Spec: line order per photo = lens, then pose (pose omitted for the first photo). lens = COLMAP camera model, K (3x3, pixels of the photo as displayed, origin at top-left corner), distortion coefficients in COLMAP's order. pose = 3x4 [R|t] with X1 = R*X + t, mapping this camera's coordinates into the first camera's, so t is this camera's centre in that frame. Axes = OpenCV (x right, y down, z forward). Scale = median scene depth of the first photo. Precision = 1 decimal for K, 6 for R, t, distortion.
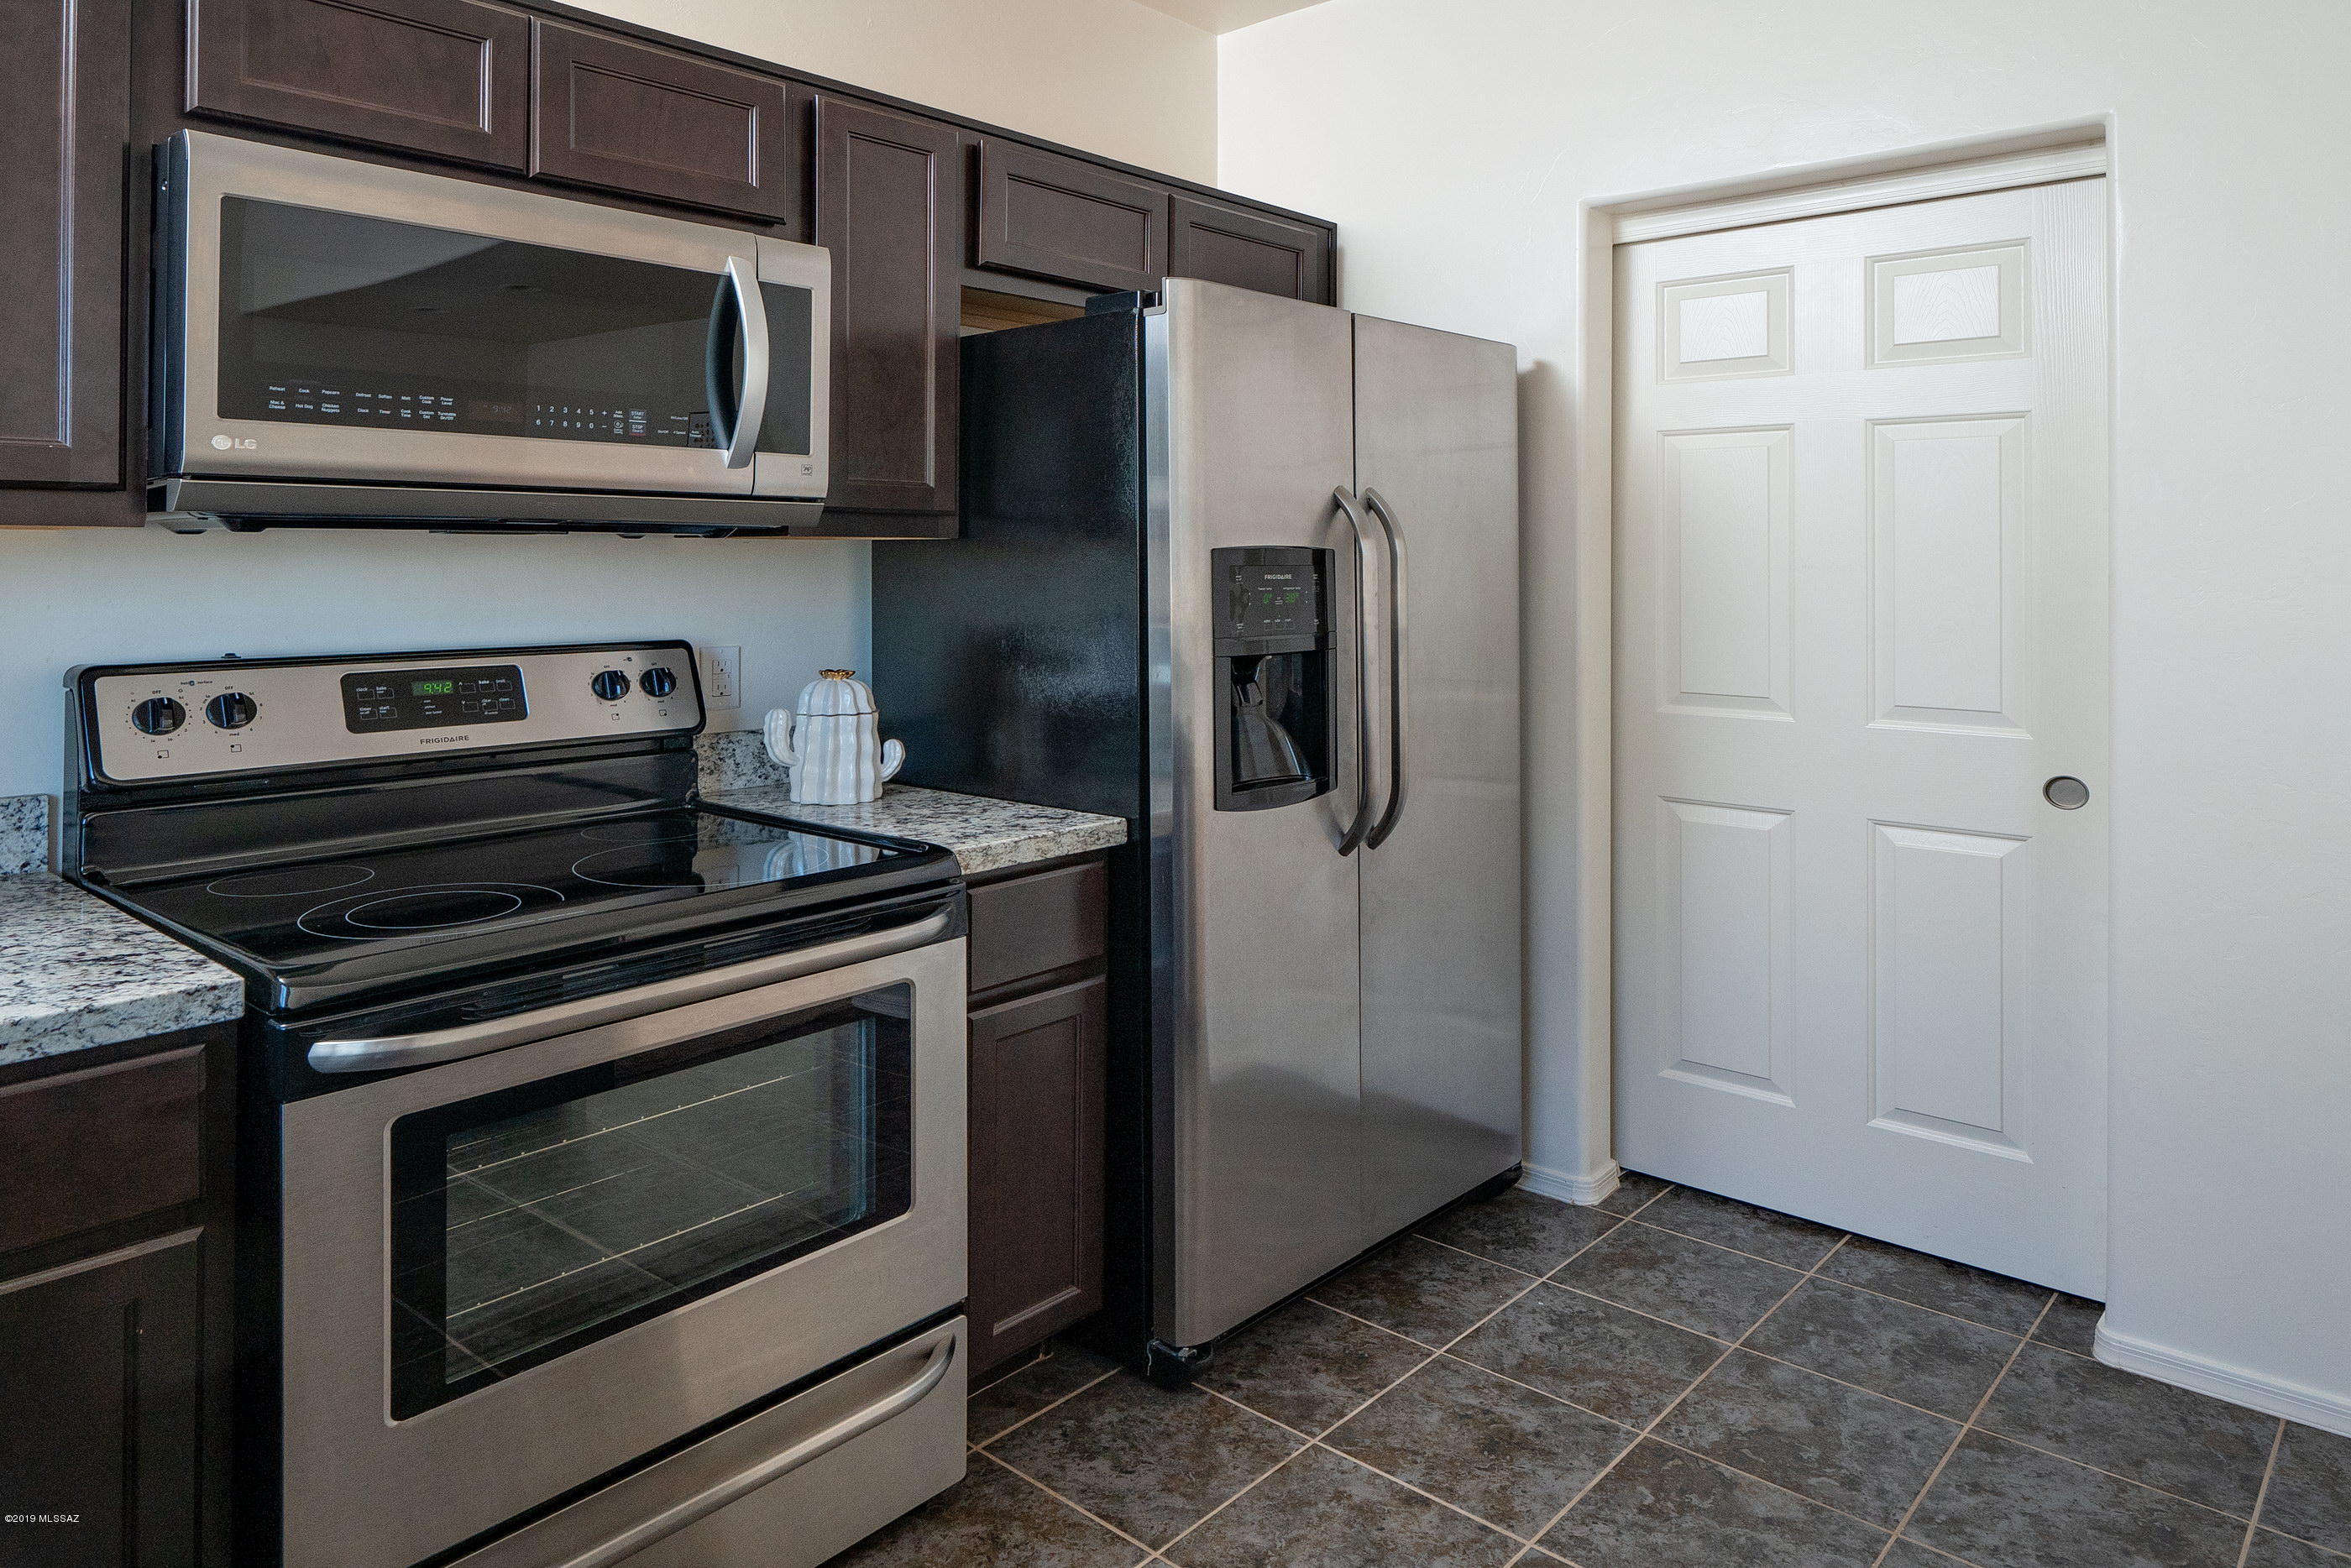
lens RADIAL K [[1324.4, 0, 1182.7], [0, 1324.4, 548.6], [0, 0, 1]] dist [-0.003391, 0.000372]
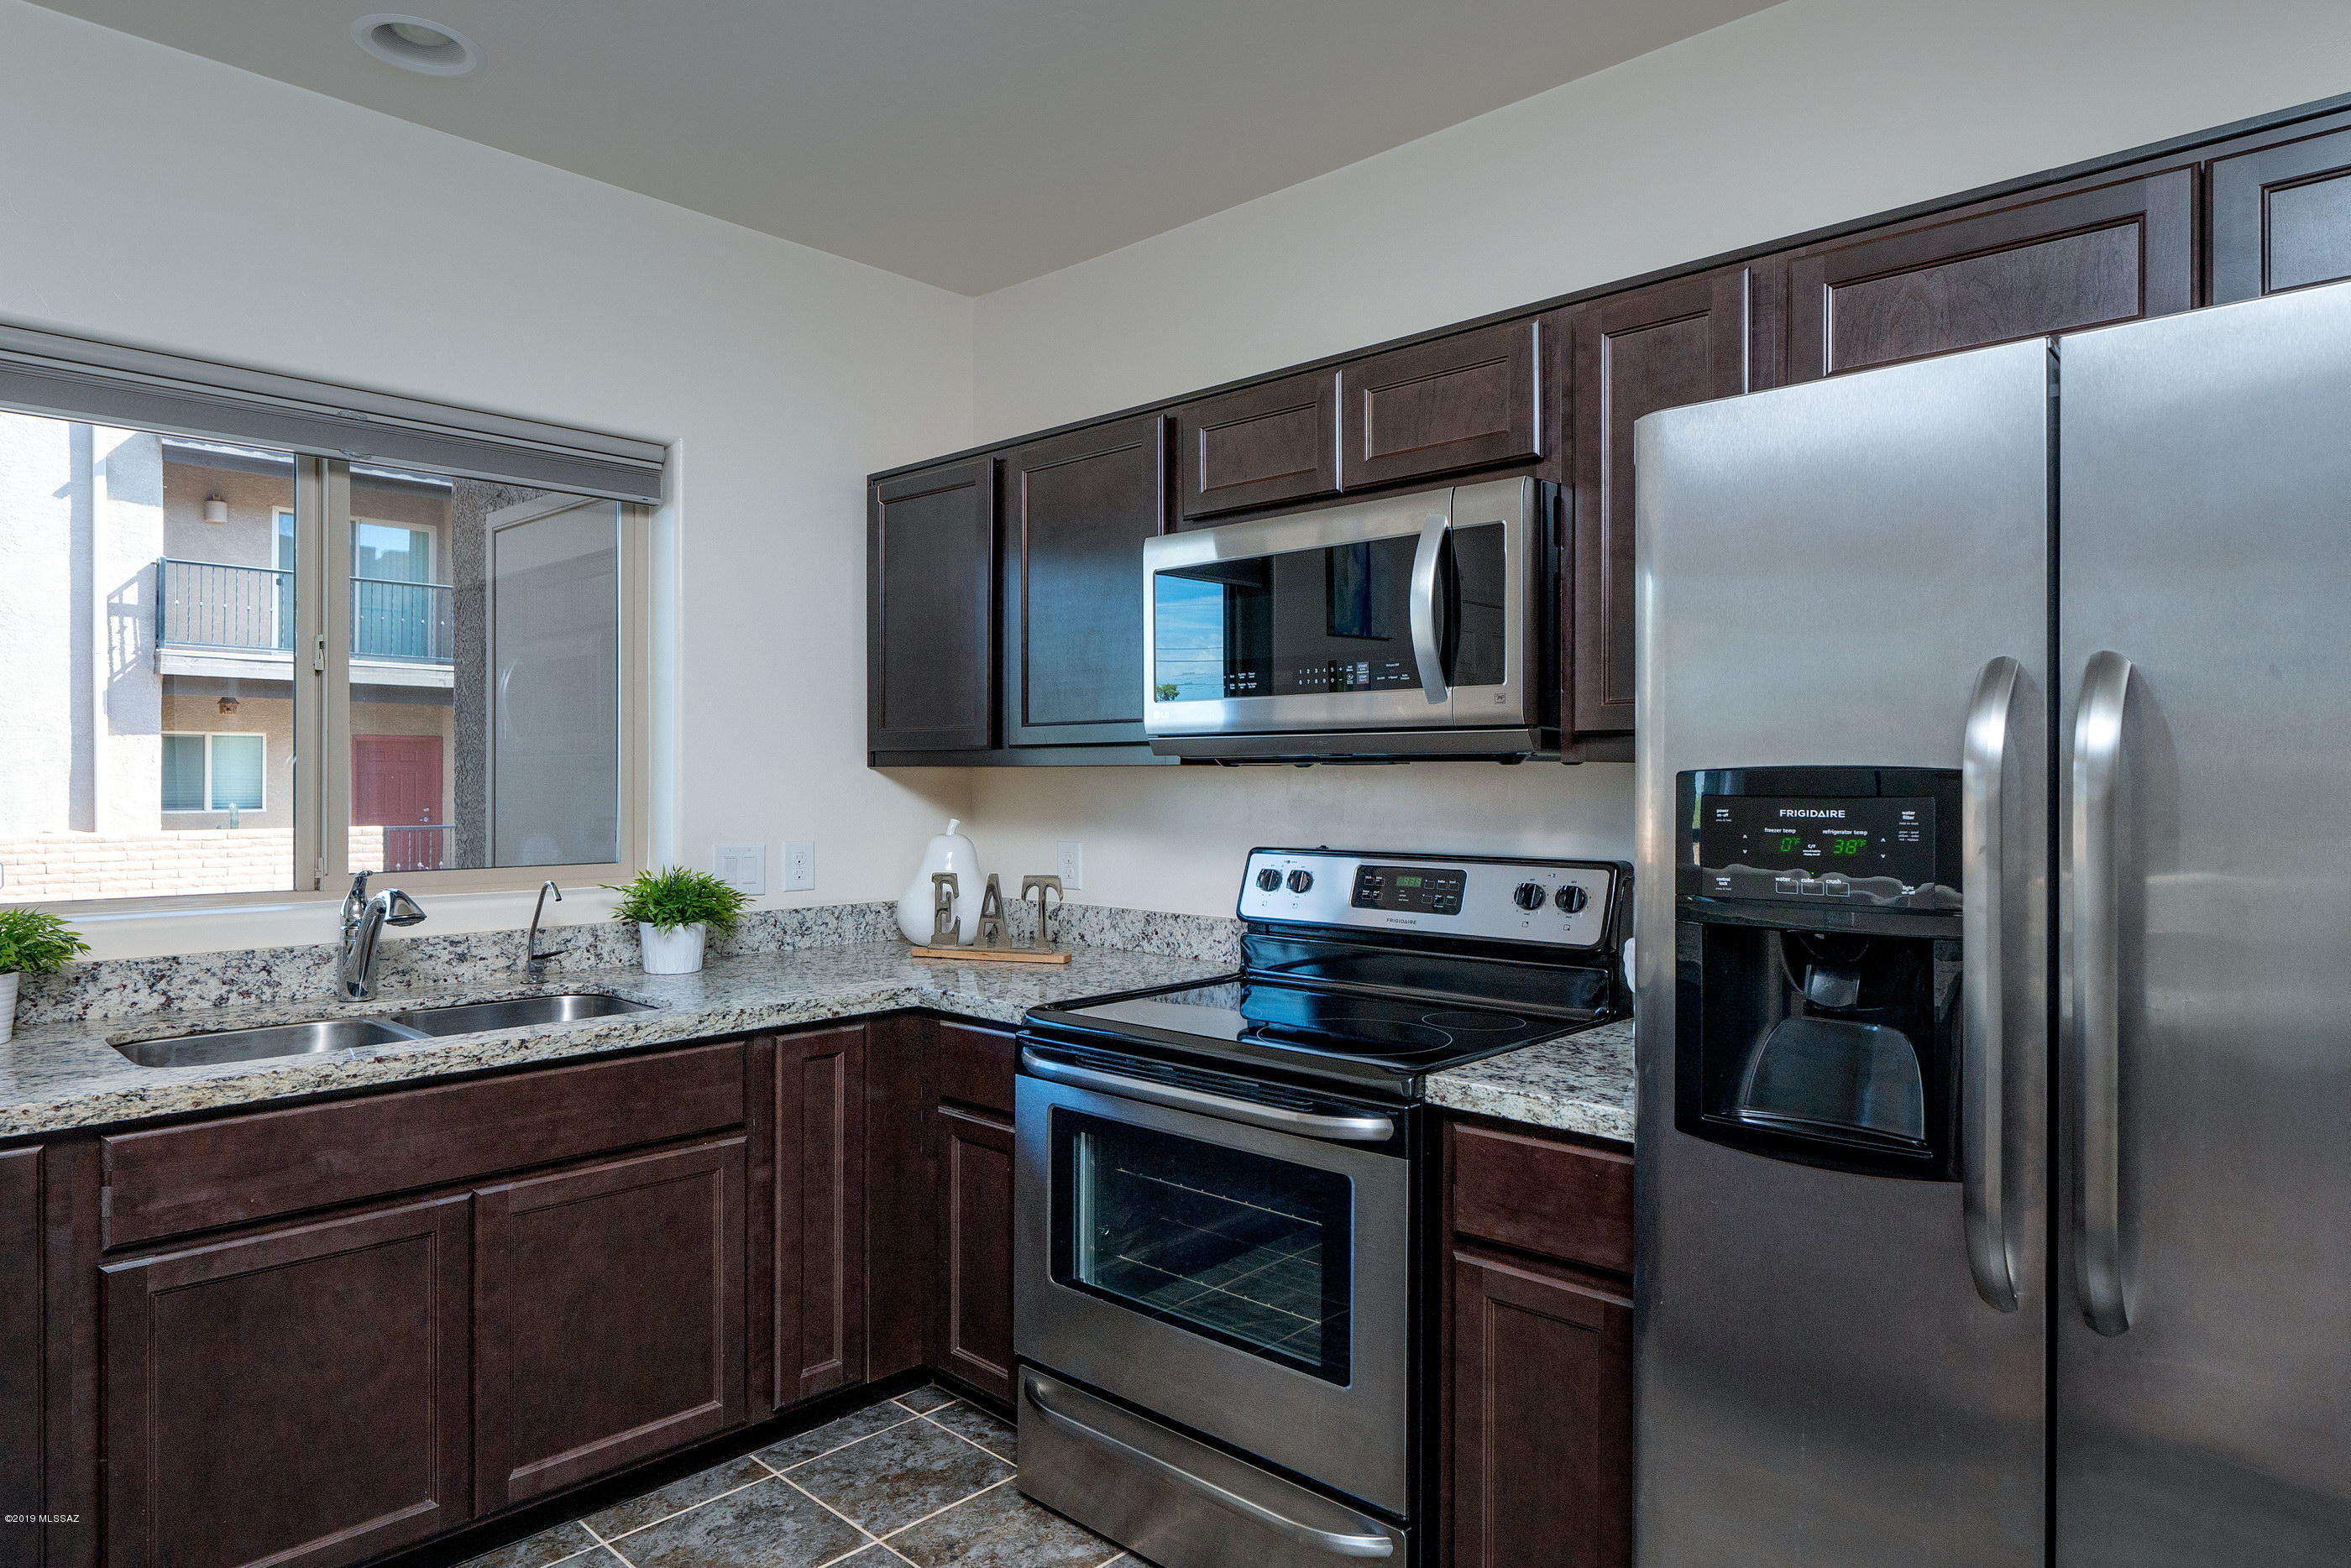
lens RADIAL K [[1336.0, 0, 1099.7], [0, 1336.0, 779.7], [0, 0, 1]] dist [-0.001550, -0.000195]
pose [[0.012509, -0.001995, -0.999920, 0.789365], [0.004519, 0.999988, -0.001938, 0.005123], [0.999912, -0.004494, 0.012518, 0.702126]]
